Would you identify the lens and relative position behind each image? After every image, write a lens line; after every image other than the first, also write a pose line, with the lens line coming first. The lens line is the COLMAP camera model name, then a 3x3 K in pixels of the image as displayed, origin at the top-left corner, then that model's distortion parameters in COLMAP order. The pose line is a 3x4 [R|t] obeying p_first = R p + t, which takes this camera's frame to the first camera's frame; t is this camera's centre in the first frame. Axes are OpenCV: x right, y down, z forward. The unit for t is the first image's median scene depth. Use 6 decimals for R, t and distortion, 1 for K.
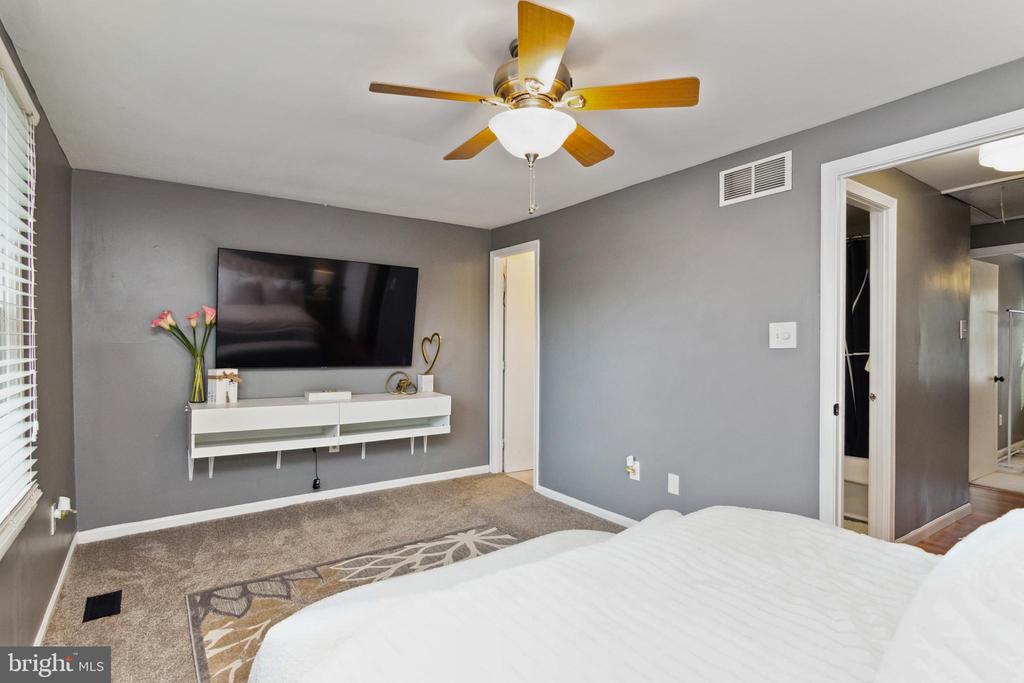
lens RADIAL K [[510.5, 0, 496.6], [0, 510.5, 342.6], [0, 0, 1]] dist [-0.000198, -0.000034]
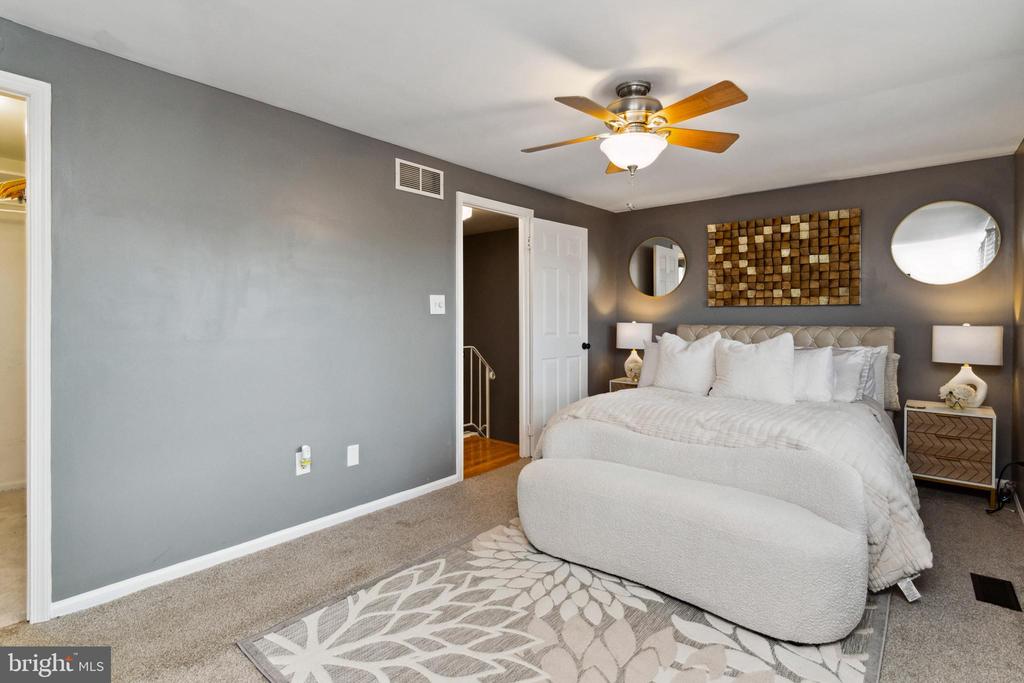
lens RADIAL K [[509.1, 0, 511.8], [0, 509.1, 314.9], [0, 0, 1]] dist [-0.003678, -0.000343]
pose [[-0.260906, 0.002728, 0.965360, -0.657498], [-0.005550, 0.999975, -0.004325, 0.014897], [-0.965348, -0.006486, -0.260884, 0.961015]]
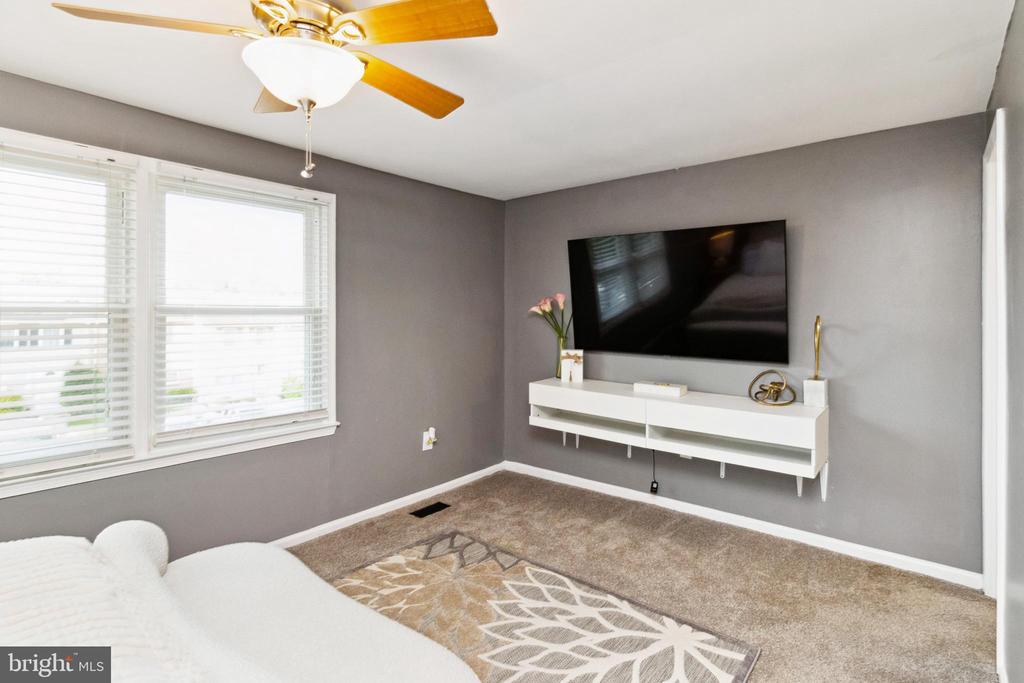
lens RADIAL K [[509.1, 0, 511.8], [0, 509.1, 314.9], [0, 0, 1]] dist [-0.003678, -0.000343]
pose [[0.279056, 0.003825, -0.960267, 0.515568], [0.001005, 0.999990, 0.004275, -0.030758], [0.960274, -0.002158, 0.279049, 0.633668]]
